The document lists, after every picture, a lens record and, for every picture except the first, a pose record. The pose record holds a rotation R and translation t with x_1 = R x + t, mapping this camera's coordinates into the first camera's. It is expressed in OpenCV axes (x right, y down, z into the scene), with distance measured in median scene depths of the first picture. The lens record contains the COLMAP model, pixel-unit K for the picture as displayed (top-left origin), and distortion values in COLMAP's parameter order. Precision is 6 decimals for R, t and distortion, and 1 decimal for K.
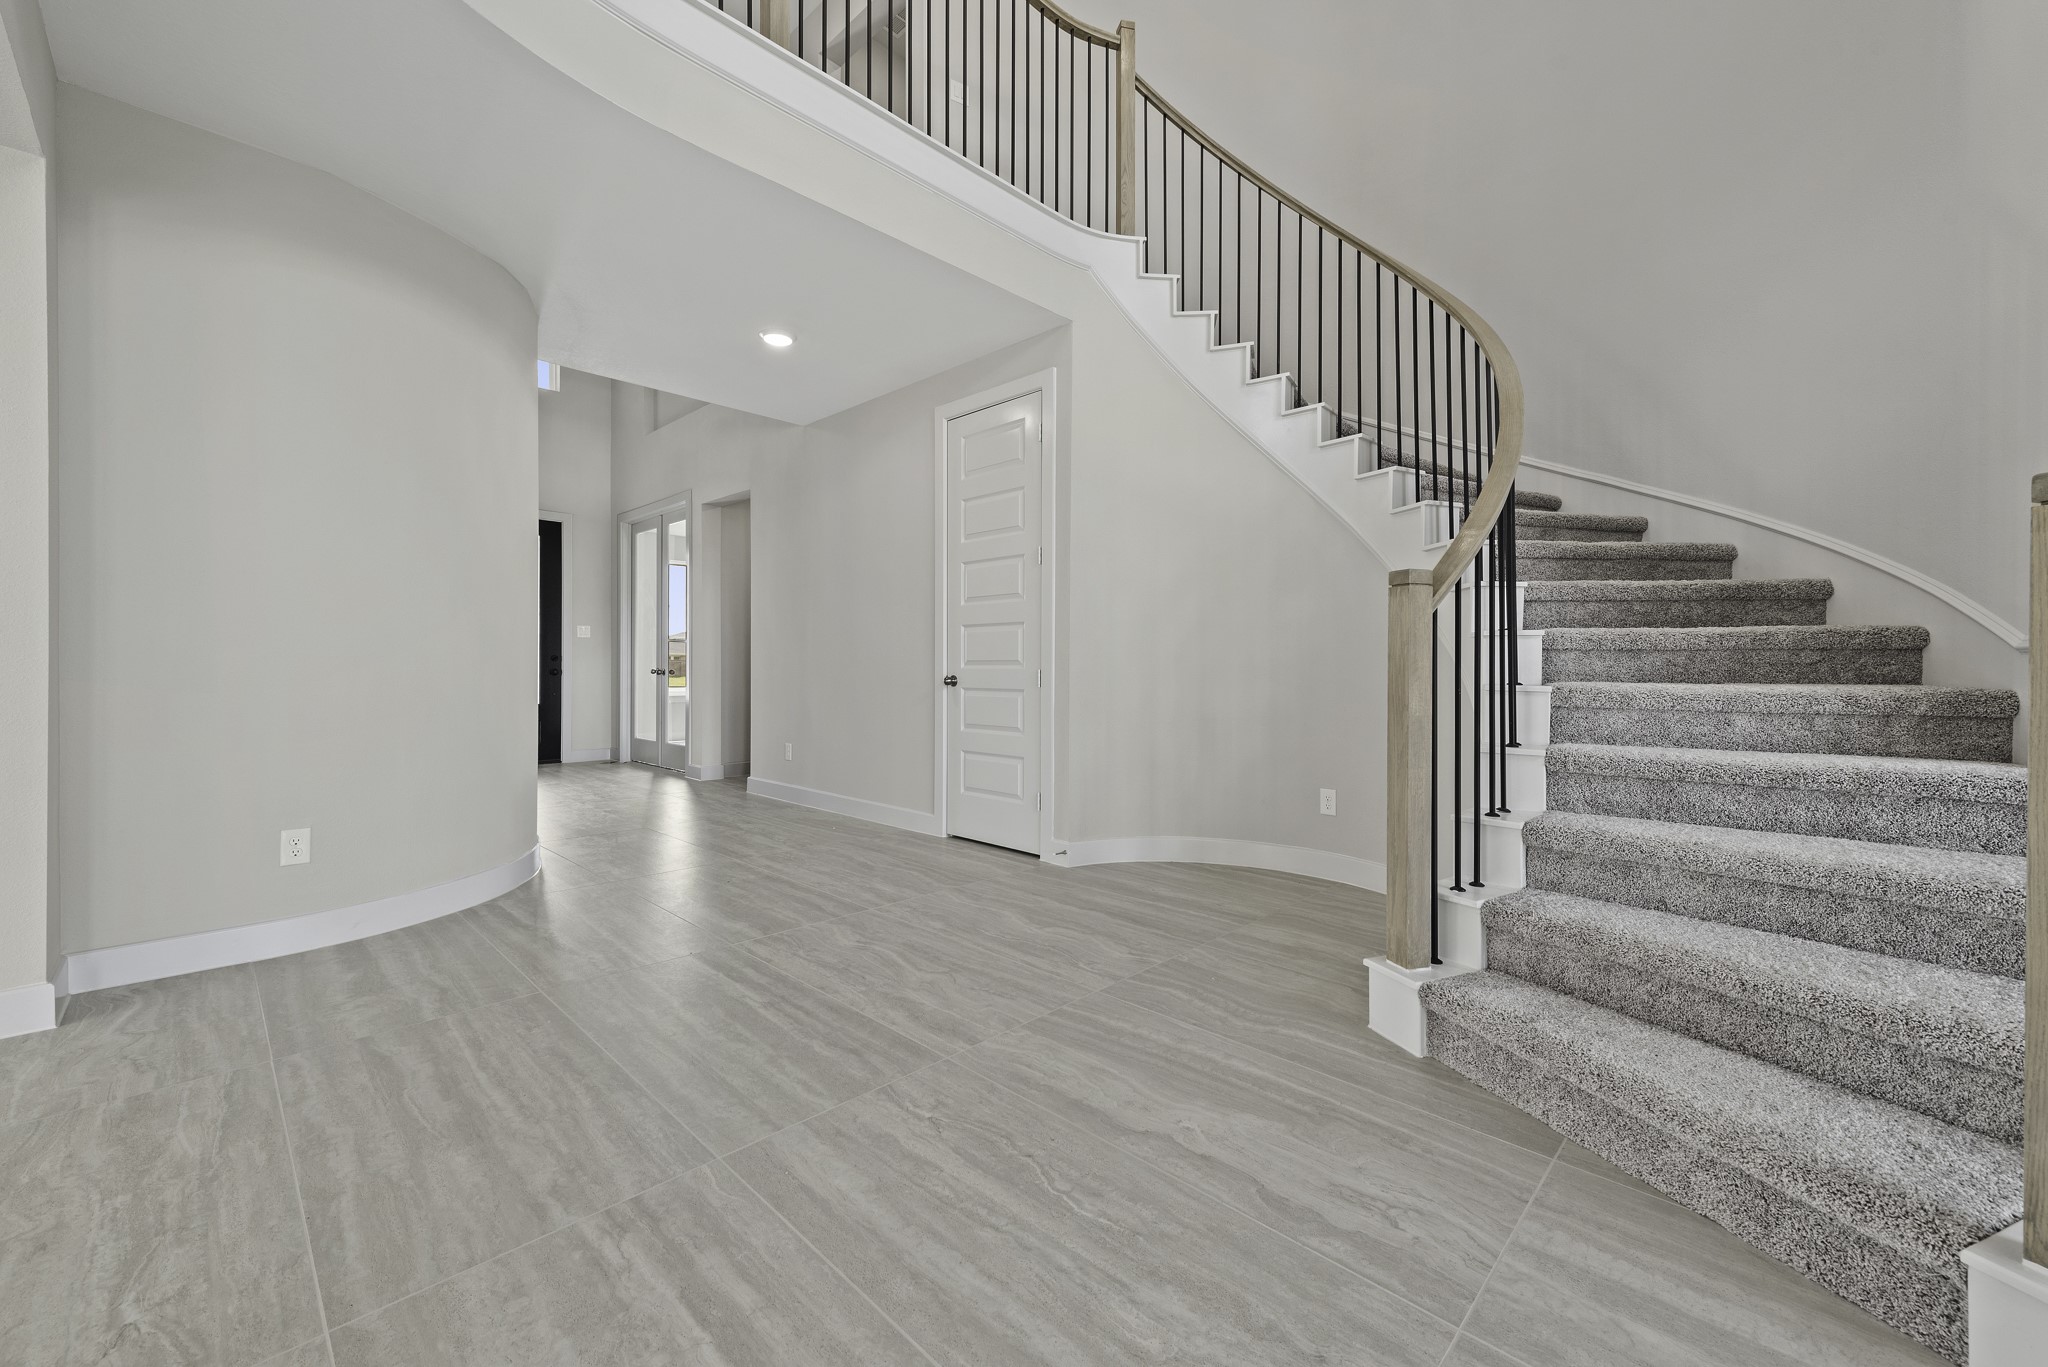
lens RADIAL K [[808.3, 0, 1028.6], [0, 808.3, 672.0], [0, 0, 1]] dist [0.007921, -0.002264]
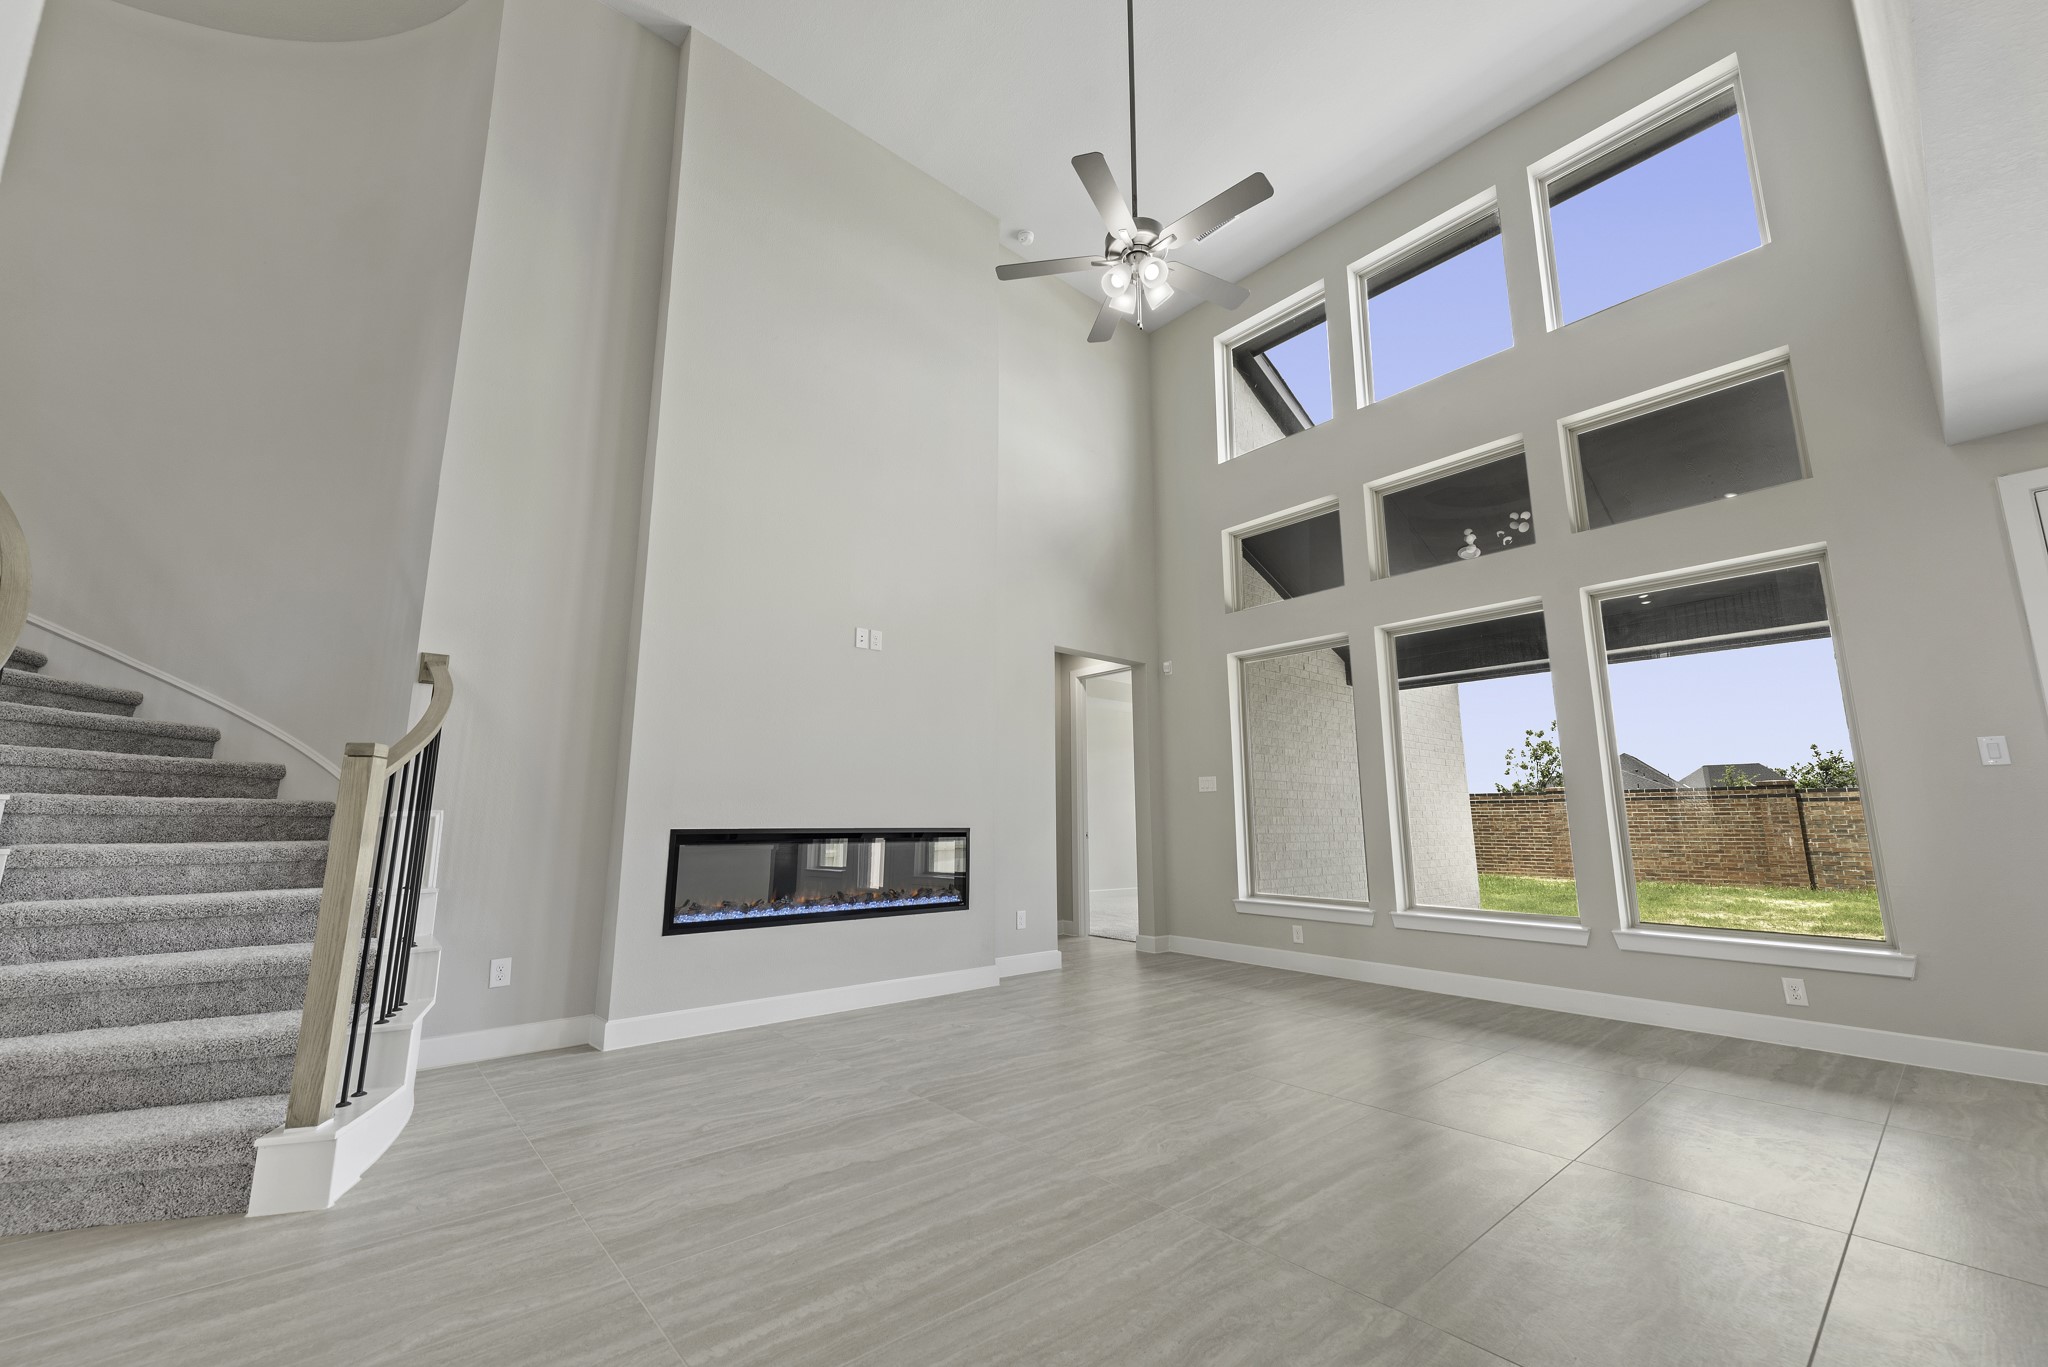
lens RADIAL K [[808.3, 0, 1035.6], [0, 808.3, 681.3], [0, 0, 1]] dist [0.007921, -0.002264]
pose [[0.081057, 0.171801, 0.981791, -0.353368], [0.005522, 0.984940, -0.172808, -0.007550], [-0.996694, 0.019429, 0.078887, -0.459570]]
